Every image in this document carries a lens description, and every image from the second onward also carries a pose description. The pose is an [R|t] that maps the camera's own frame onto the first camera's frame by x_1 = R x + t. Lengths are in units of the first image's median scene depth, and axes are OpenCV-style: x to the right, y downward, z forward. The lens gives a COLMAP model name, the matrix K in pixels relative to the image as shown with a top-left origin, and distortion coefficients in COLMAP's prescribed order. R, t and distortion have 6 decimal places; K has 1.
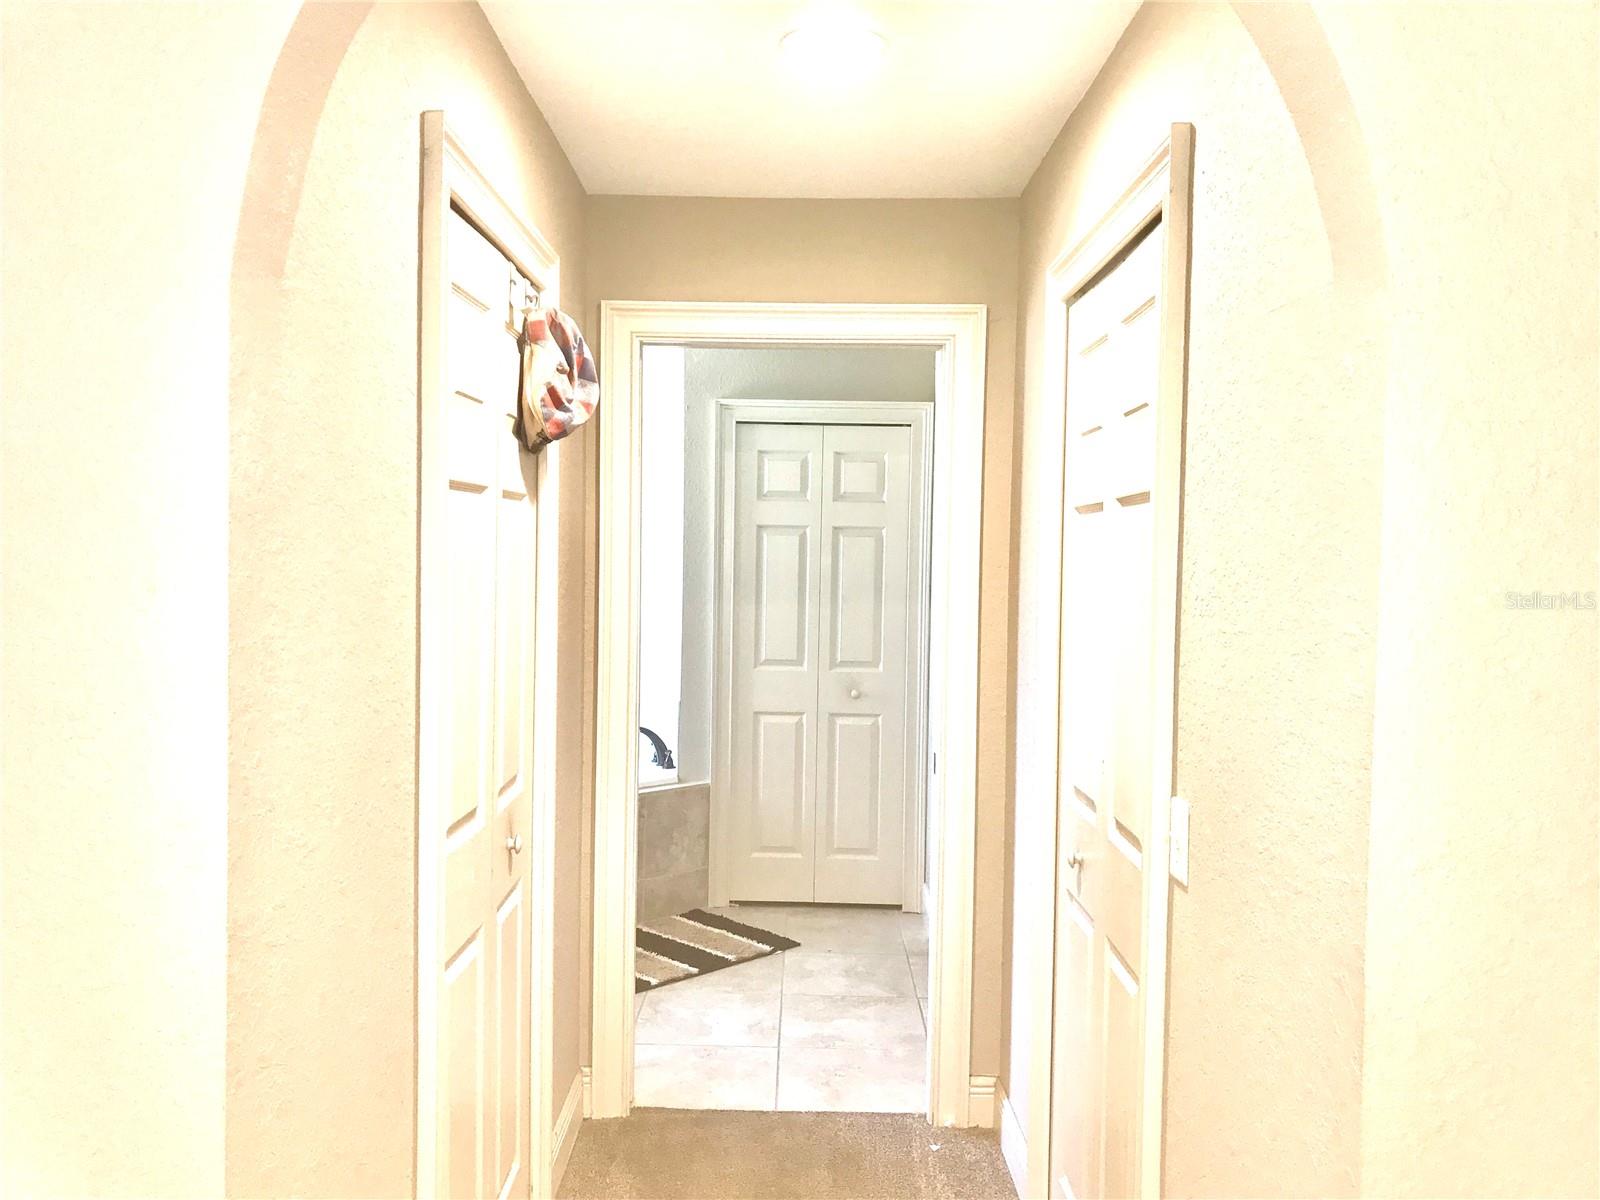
lens RADIAL K [[1326.3, 0, 799.9], [0, 1326.3, 599.7], [0, 0, 1]] dist [0.005071, -0.003061]
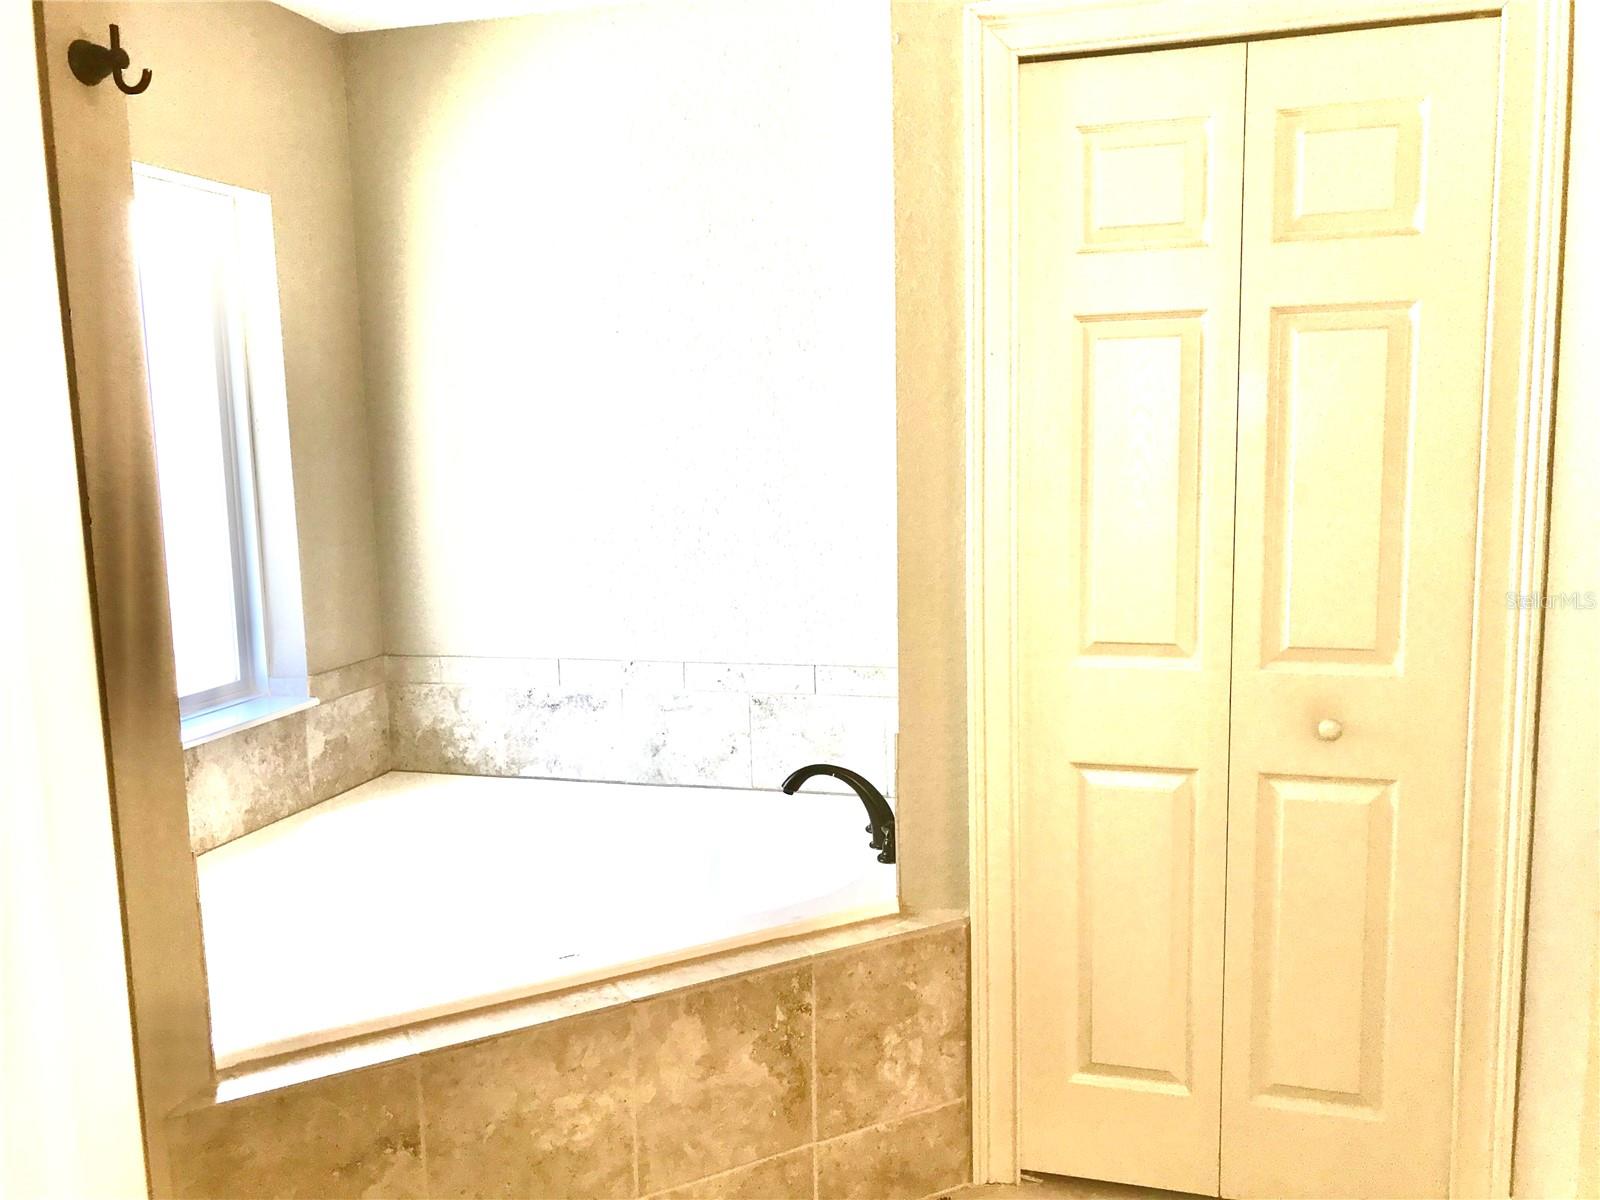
lens RADIAL K [[1326.3, 0, 798.2], [0, 1326.3, 600.1], [0, 0, 1]] dist [0.005071, -0.003061]
pose [[0.951654, 0.002299, -0.307163, 0.012279], [0.034343, 0.992906, 0.113834, -0.018923], [0.305246, -0.118879, 0.944824, 0.577161]]
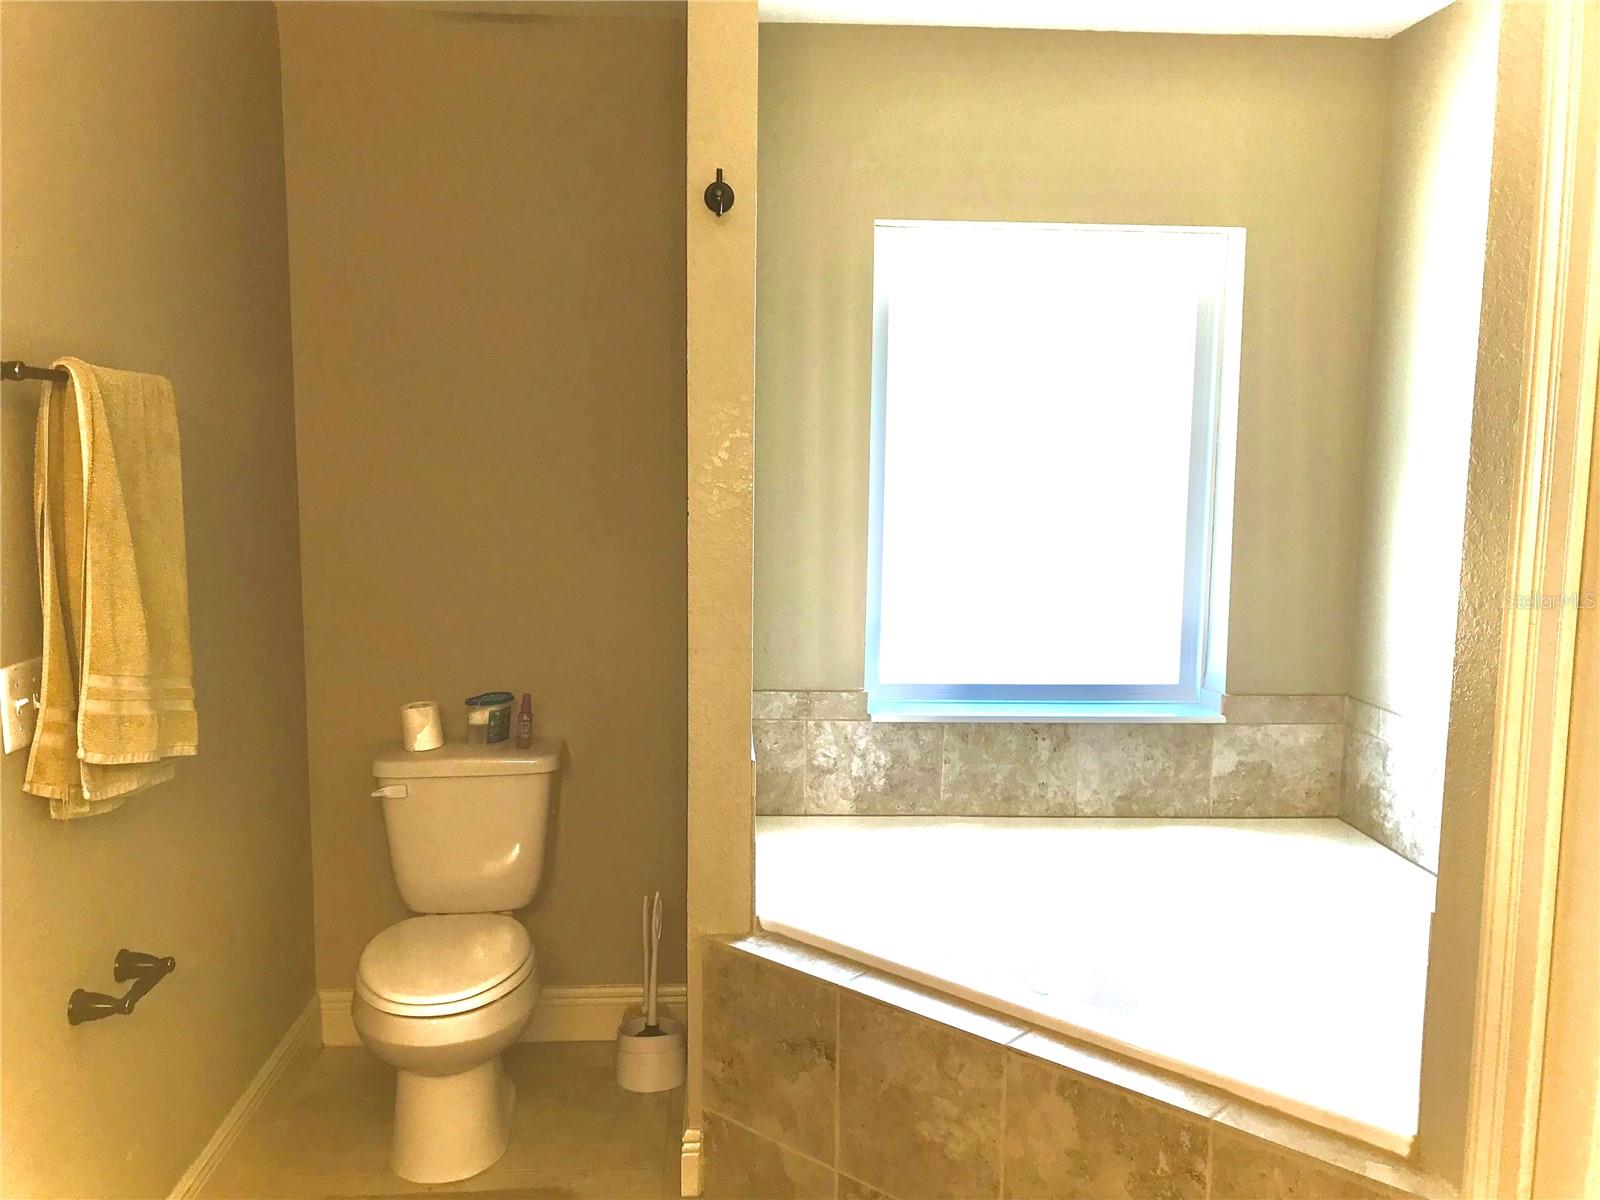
lens RADIAL K [[1326.3, 0, 790.6], [0, 1326.3, 611.1], [0, 0, 1]] dist [0.005071, -0.003061]
pose [[0.019669, 0.109251, -0.993820, 0.207756], [-0.023911, 0.993779, 0.108773, -0.024285], [0.999521, 0.021624, 0.022158, 0.837325]]
